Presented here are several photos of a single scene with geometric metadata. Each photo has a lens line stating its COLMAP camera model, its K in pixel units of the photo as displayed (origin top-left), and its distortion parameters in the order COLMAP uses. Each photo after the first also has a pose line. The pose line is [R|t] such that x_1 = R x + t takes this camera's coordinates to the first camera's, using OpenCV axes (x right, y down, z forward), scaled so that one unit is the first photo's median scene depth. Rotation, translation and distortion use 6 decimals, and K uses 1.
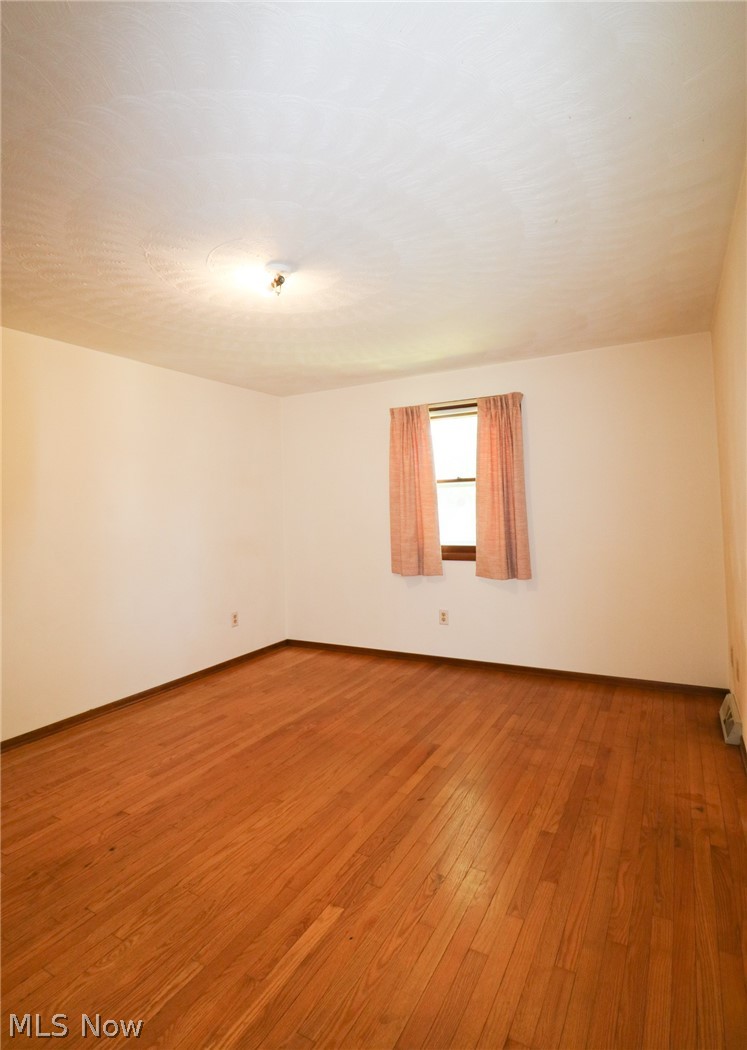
lens RADIAL K [[548.9, 0, 373.5], [0, 548.9, 525.0], [0, 0, 1]] dist [0.004820, -0.019050]
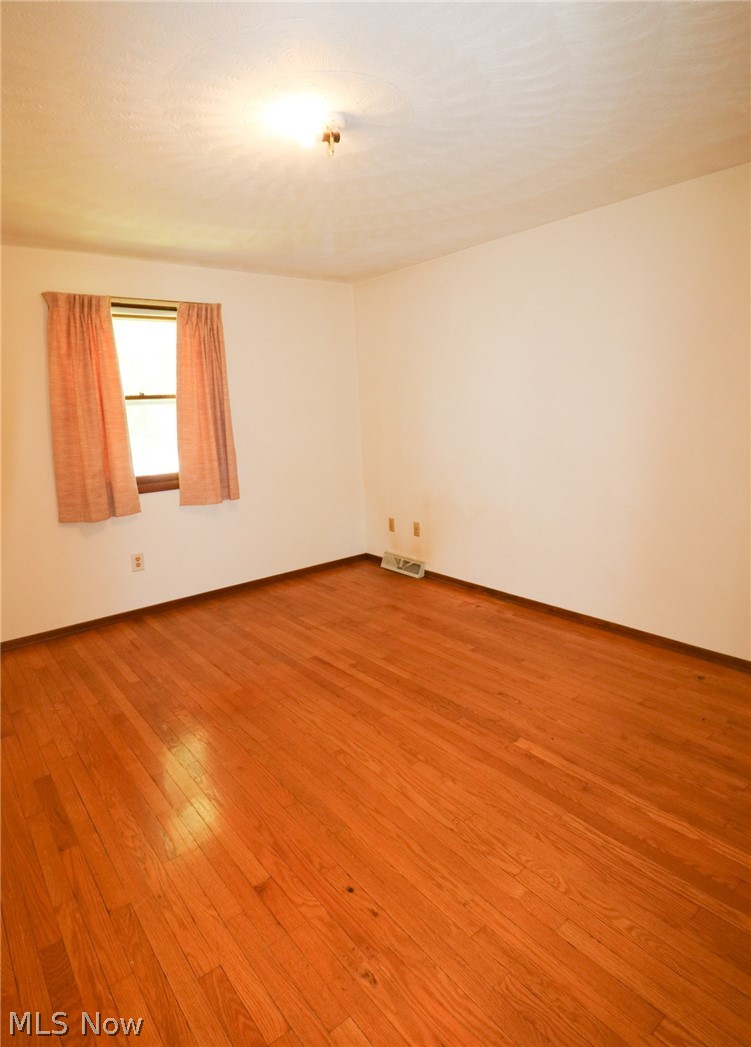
lens RADIAL K [[572.2, 0, 375.5], [0, 572.2, 523.5], [0, 0, 1]] dist [-0.015494, -0.001368]
pose [[0.374143, -0.176104, 0.910497, -0.582994], [0.066176, 0.984371, 0.163199, -0.010682], [-0.925007, -0.000807, 0.379950, 0.364953]]
